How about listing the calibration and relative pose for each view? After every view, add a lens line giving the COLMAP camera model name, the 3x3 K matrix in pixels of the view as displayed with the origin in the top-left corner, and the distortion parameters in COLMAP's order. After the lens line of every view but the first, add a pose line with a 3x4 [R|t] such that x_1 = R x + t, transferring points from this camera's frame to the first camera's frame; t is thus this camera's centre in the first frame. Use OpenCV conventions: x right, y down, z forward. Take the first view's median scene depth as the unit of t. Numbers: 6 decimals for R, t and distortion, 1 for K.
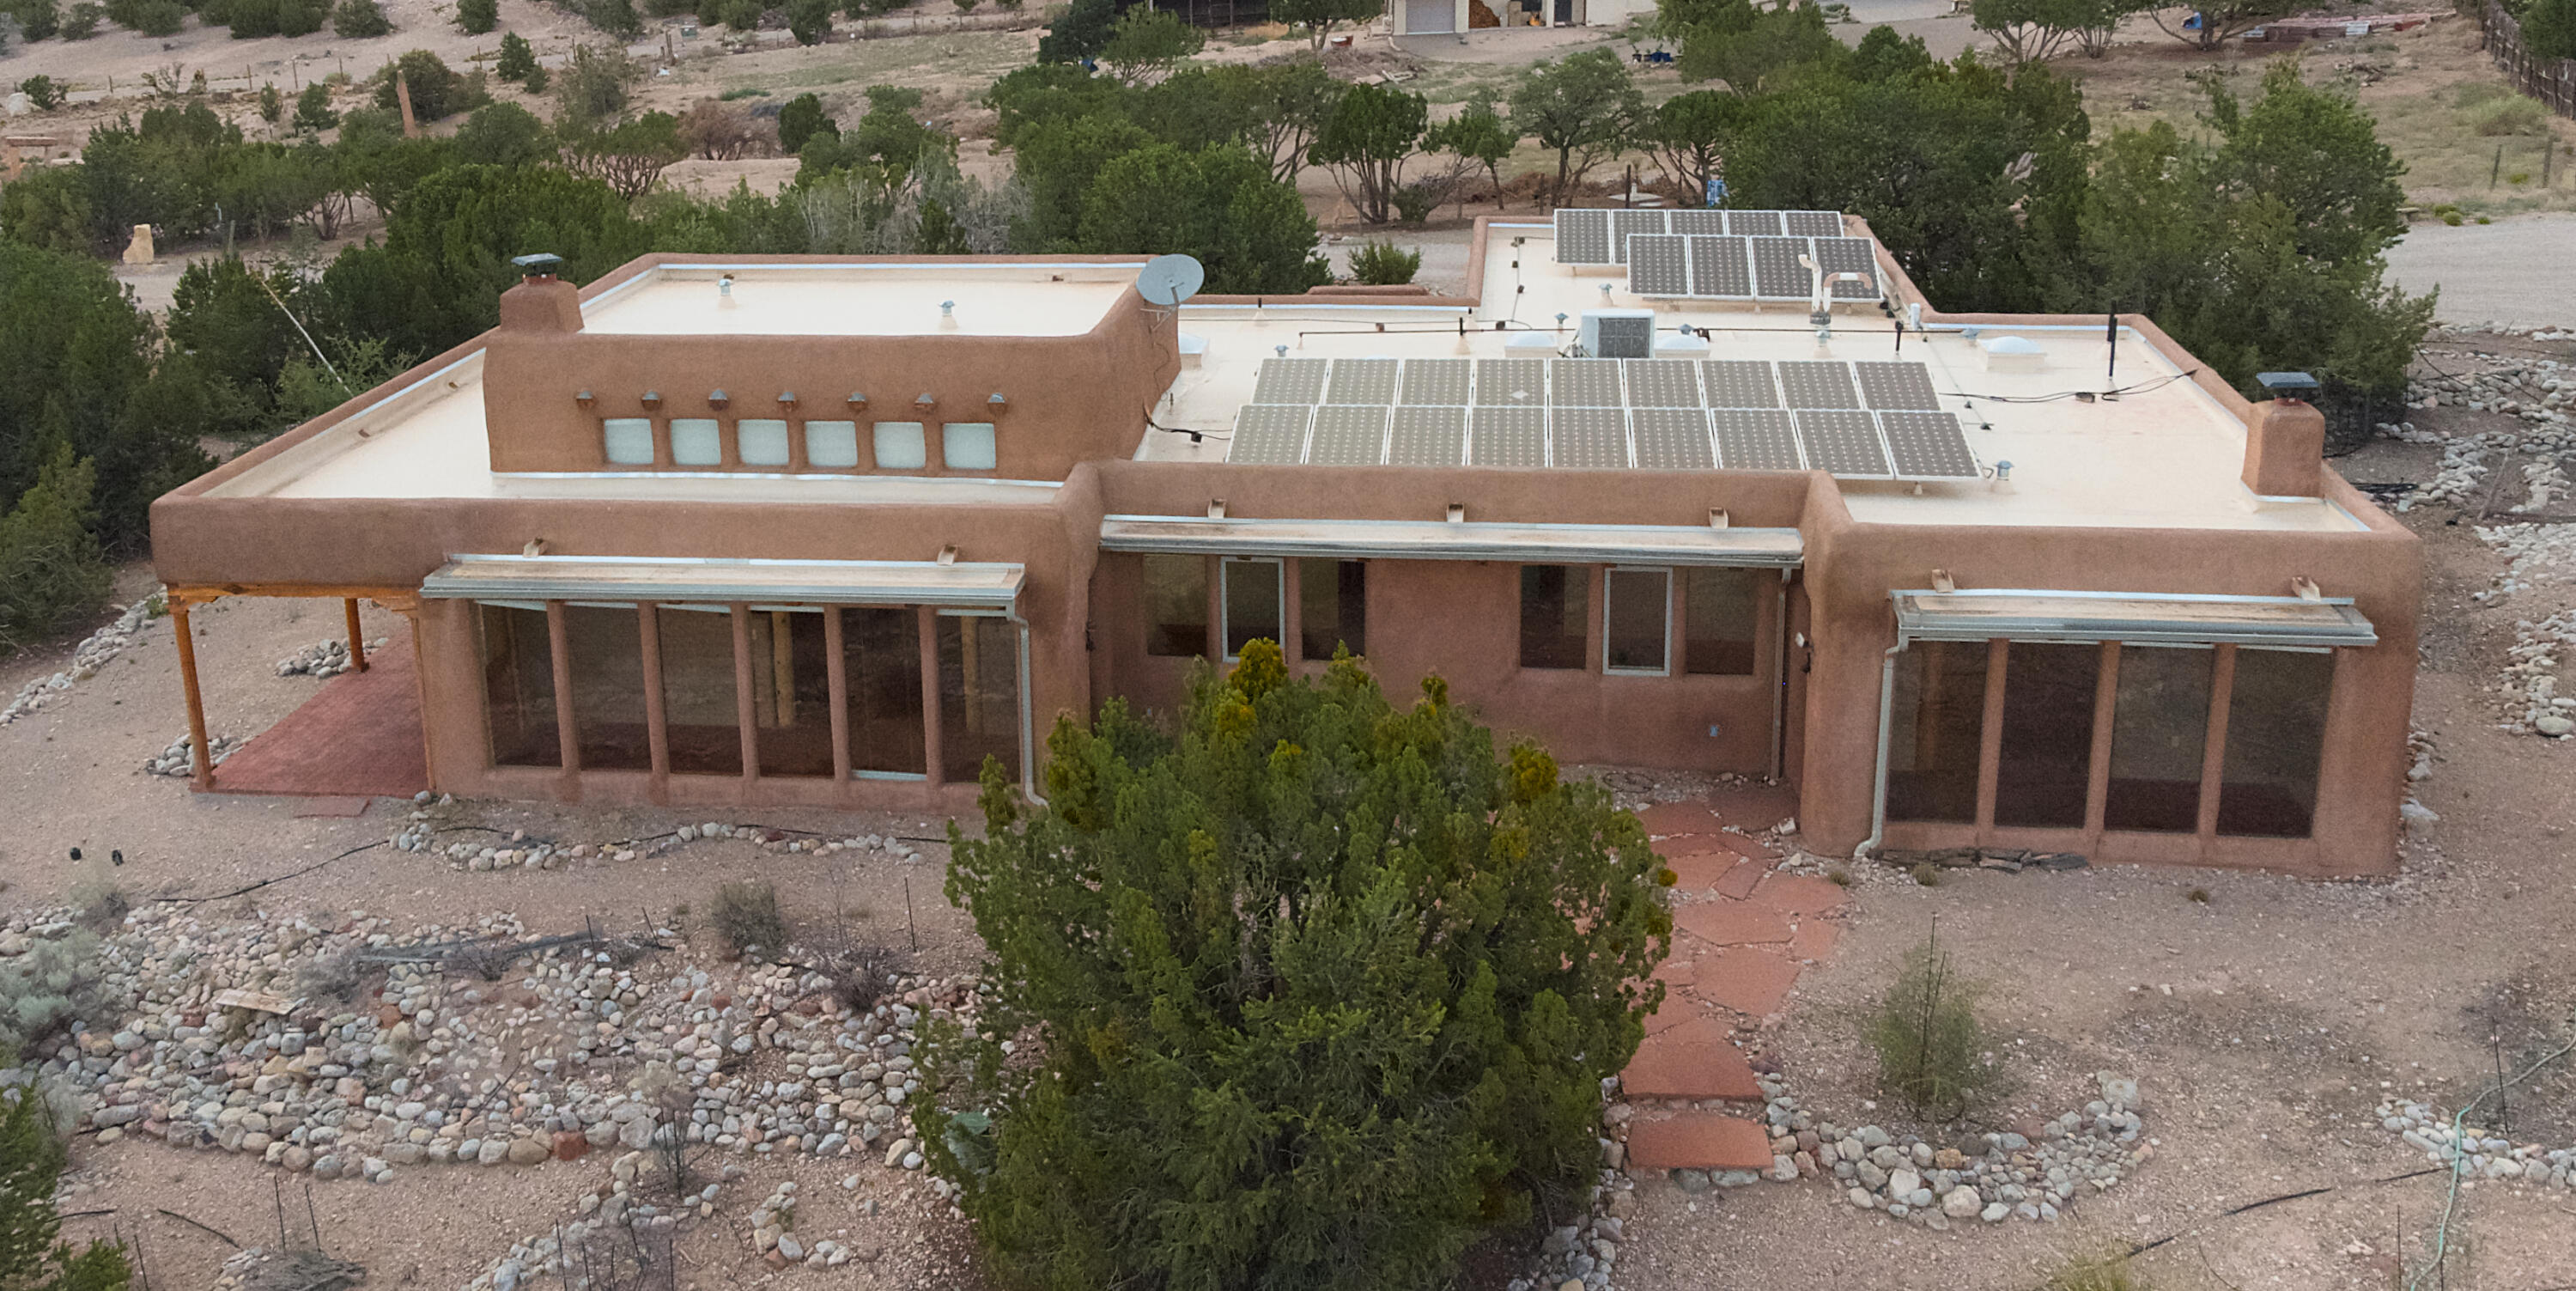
lens RADIAL K [[2326.9, 0, 1130.0], [0, 2326.9, 486.5], [0, 0, 1]] dist [0.030333, 0.007164]
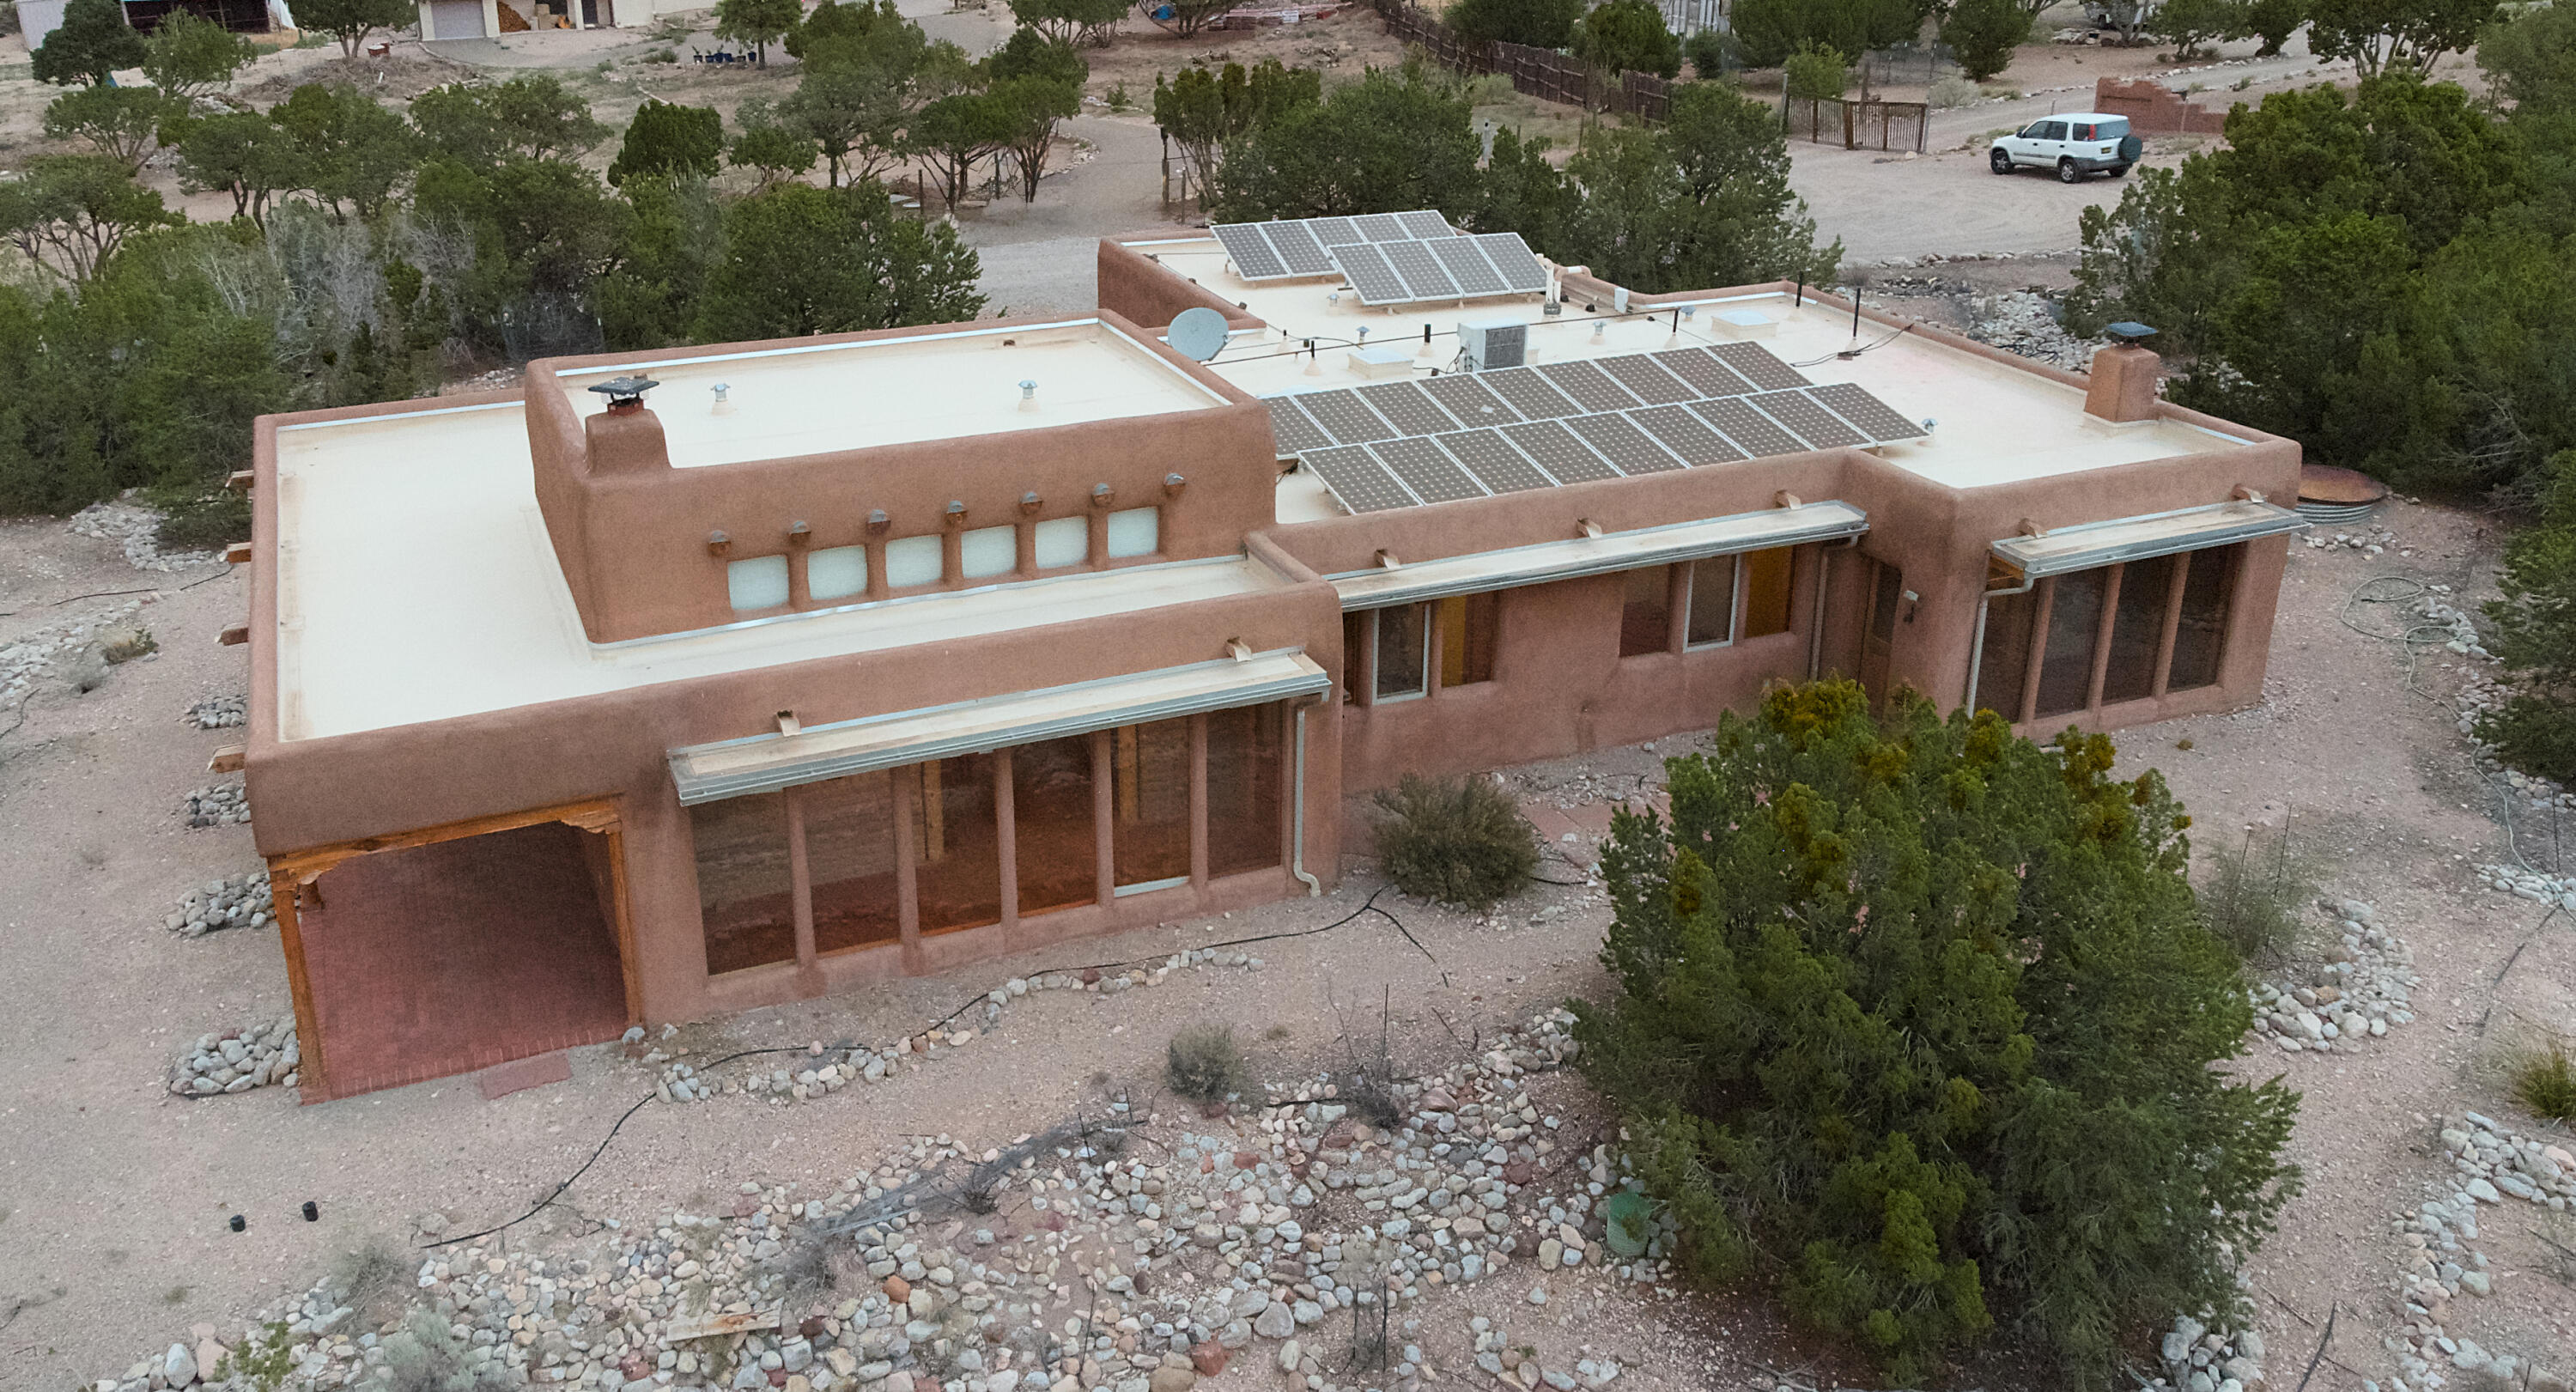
lens RADIAL K [[2128.8, 0, 1213.1], [0, 2128.8, 616.3], [0, 0, 1]] dist [0.037022, -0.001427]
pose [[0.854268, -0.163513, 0.493447, -0.514647], [0.123933, 0.985932, 0.112151, -0.082803], [-0.504843, -0.034653, 0.862515, 0.247498]]
